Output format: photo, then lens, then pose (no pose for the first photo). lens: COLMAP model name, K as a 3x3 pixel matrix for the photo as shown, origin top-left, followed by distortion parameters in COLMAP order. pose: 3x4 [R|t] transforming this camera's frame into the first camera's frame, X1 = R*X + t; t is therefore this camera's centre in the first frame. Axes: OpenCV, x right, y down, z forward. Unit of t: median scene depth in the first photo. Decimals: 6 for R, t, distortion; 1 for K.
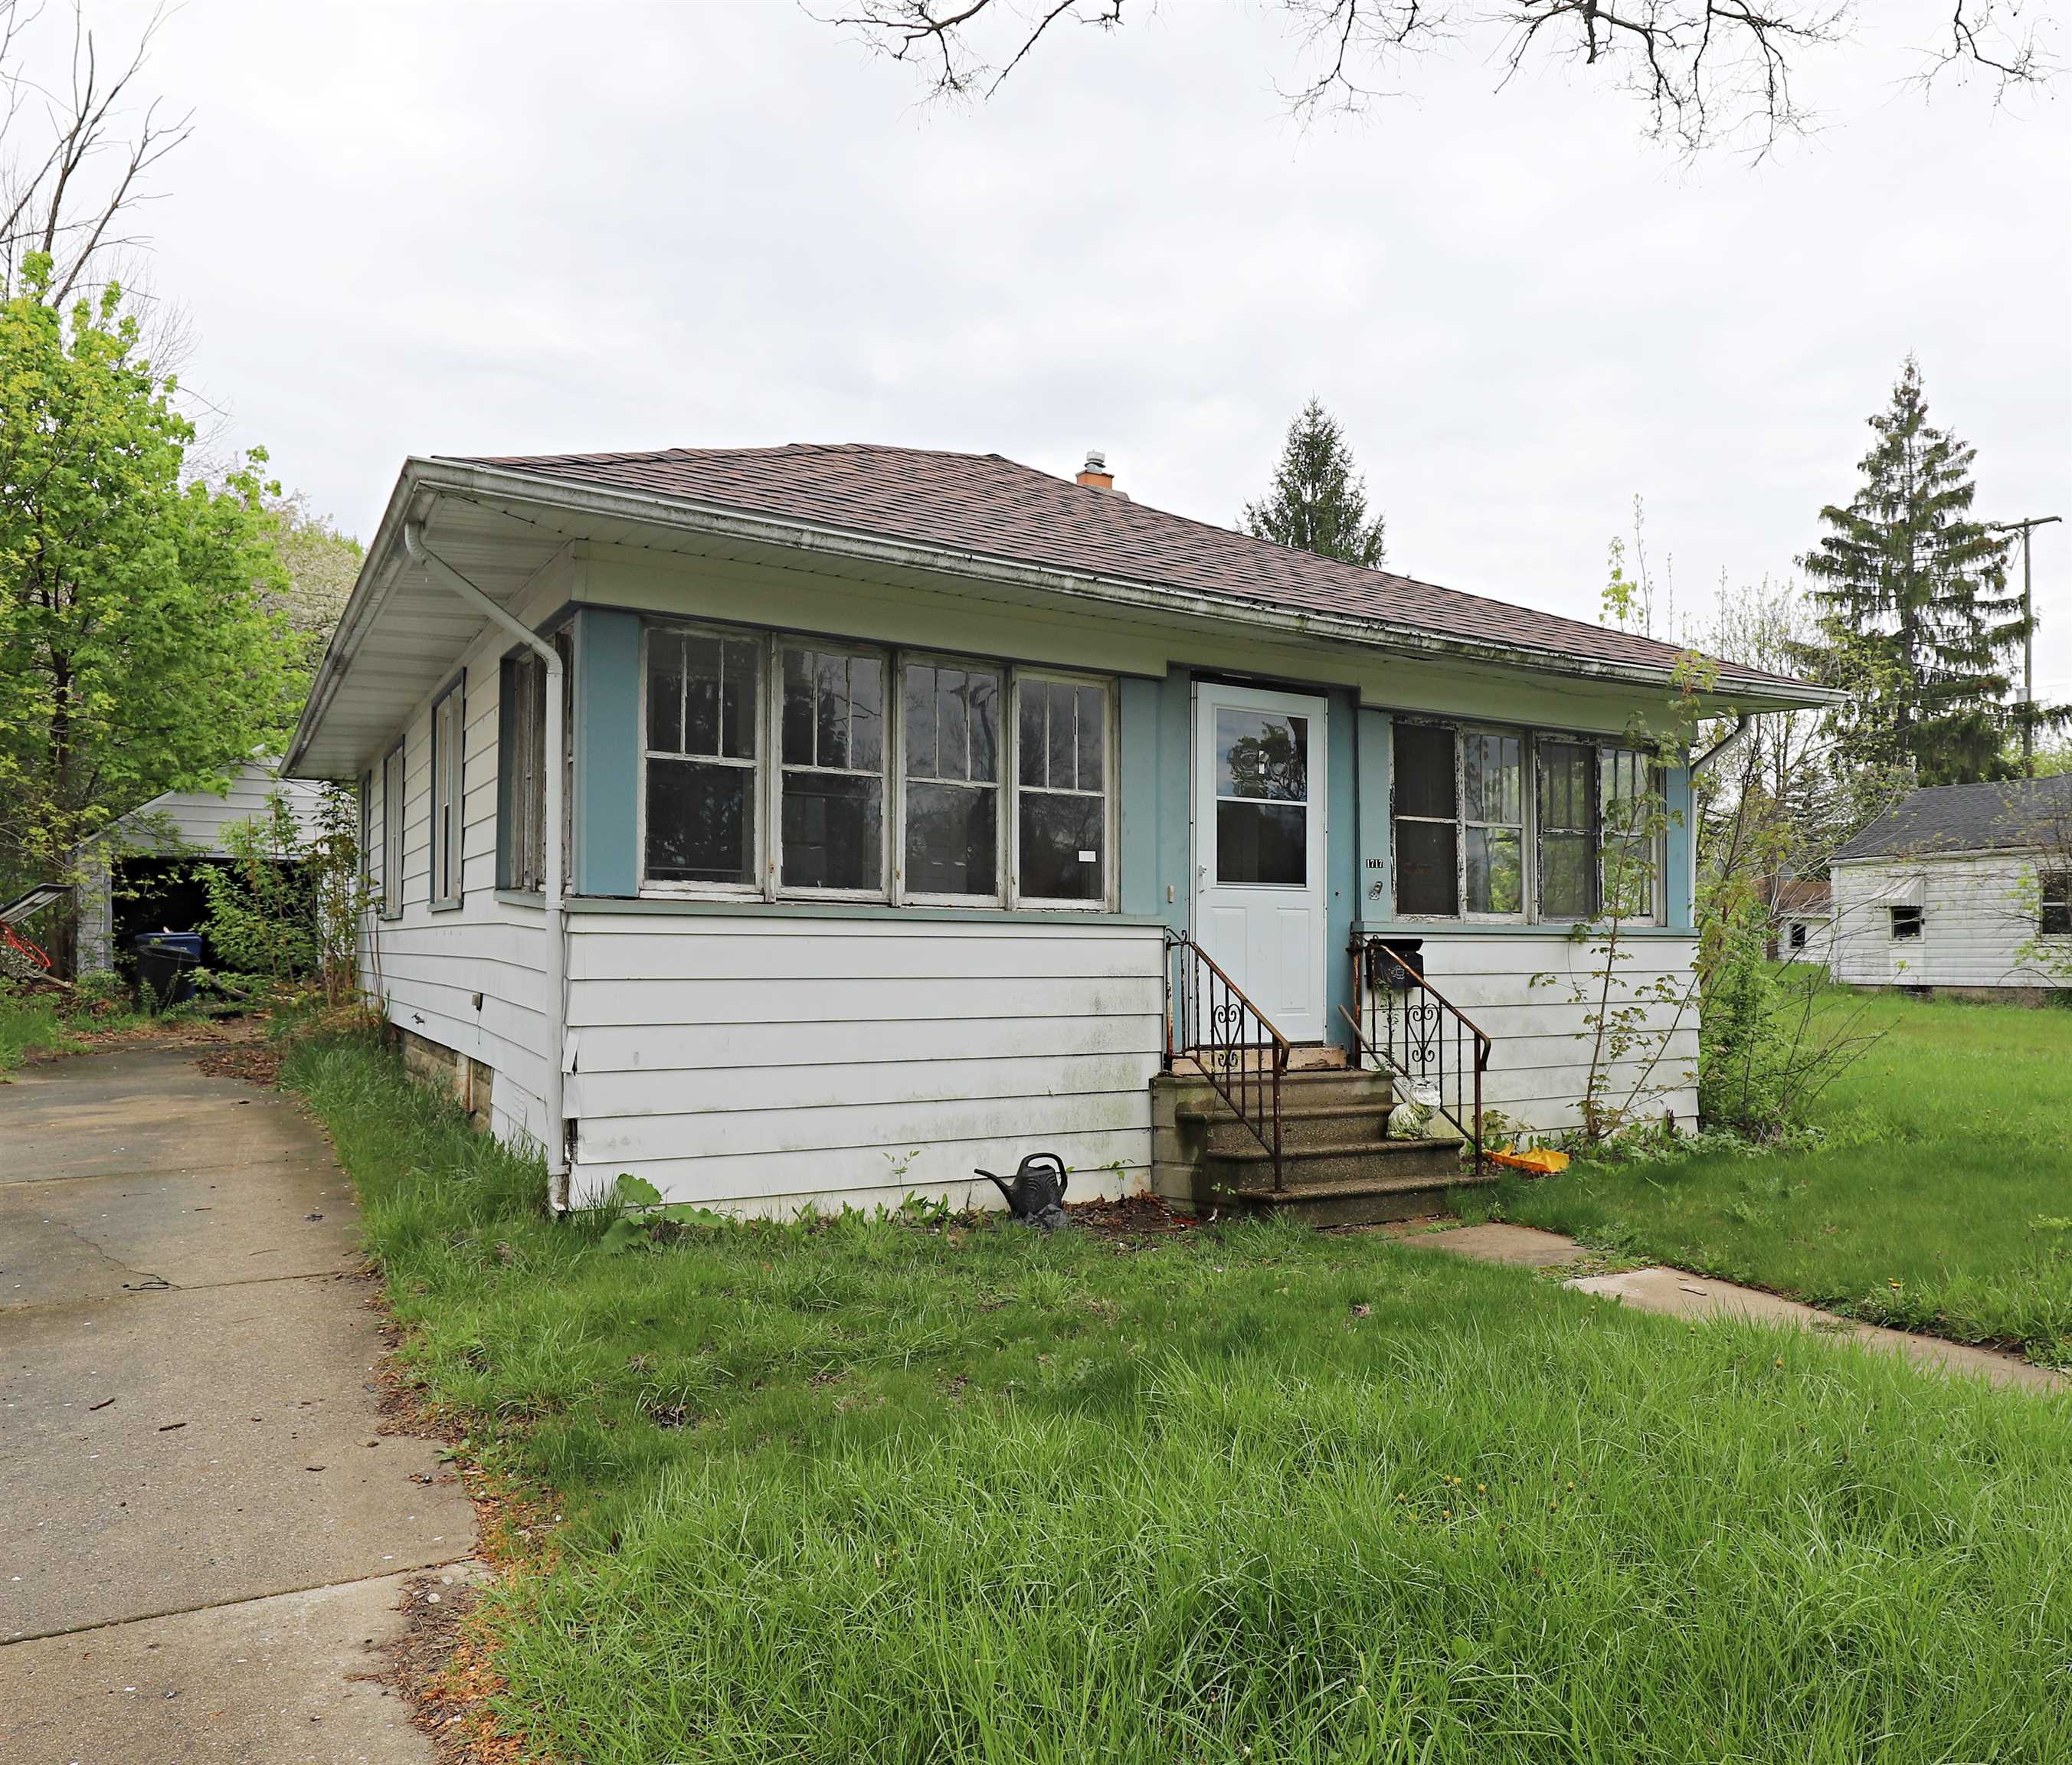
lens RADIAL K [[1402.5, 0, 1026.3], [0, 1402.5, 947.2], [0, 0, 1]] dist [-0.025208, -0.001545]
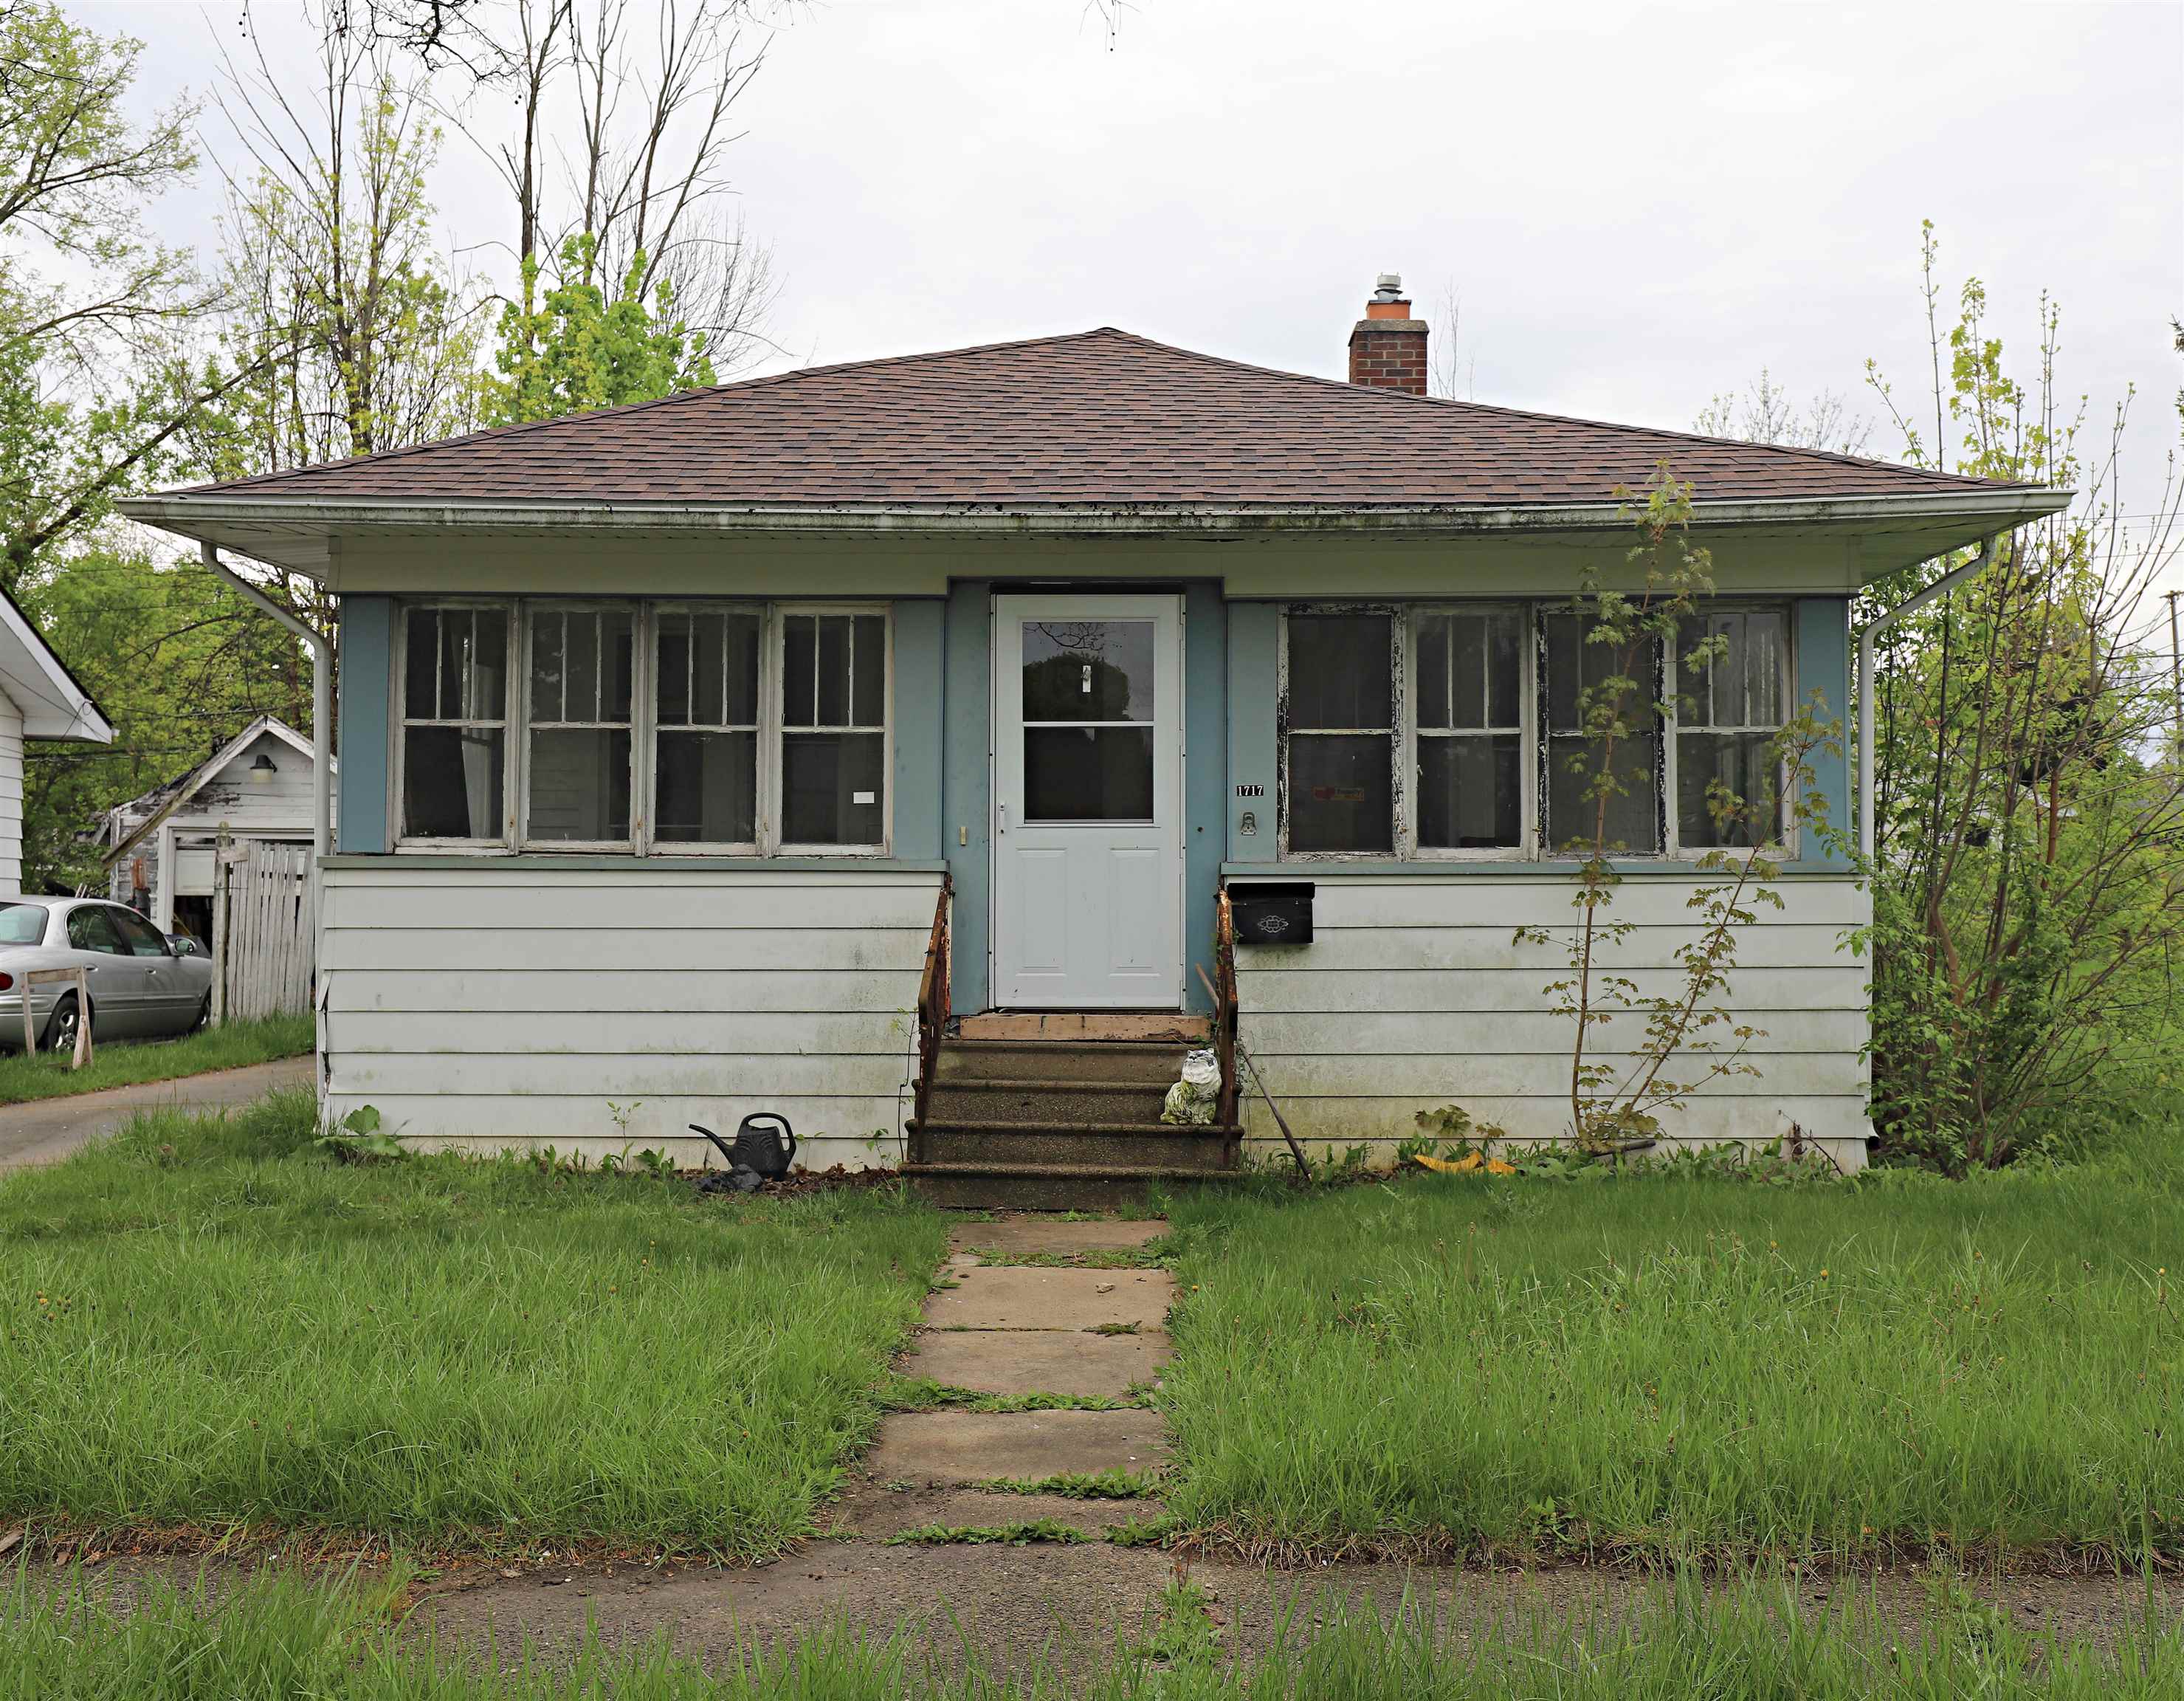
lens RADIAL K [[1947.3, 0, 1092.1], [0, 1947.3, 854.0], [0, 0, 1]] dist [0.012075, -0.000138]
pose [[0.851788, -0.026337, -0.523225, 0.839271], [0.004155, 0.999044, -0.043524, 0.028506], [0.523871, 0.034899, 0.851083, -0.008587]]
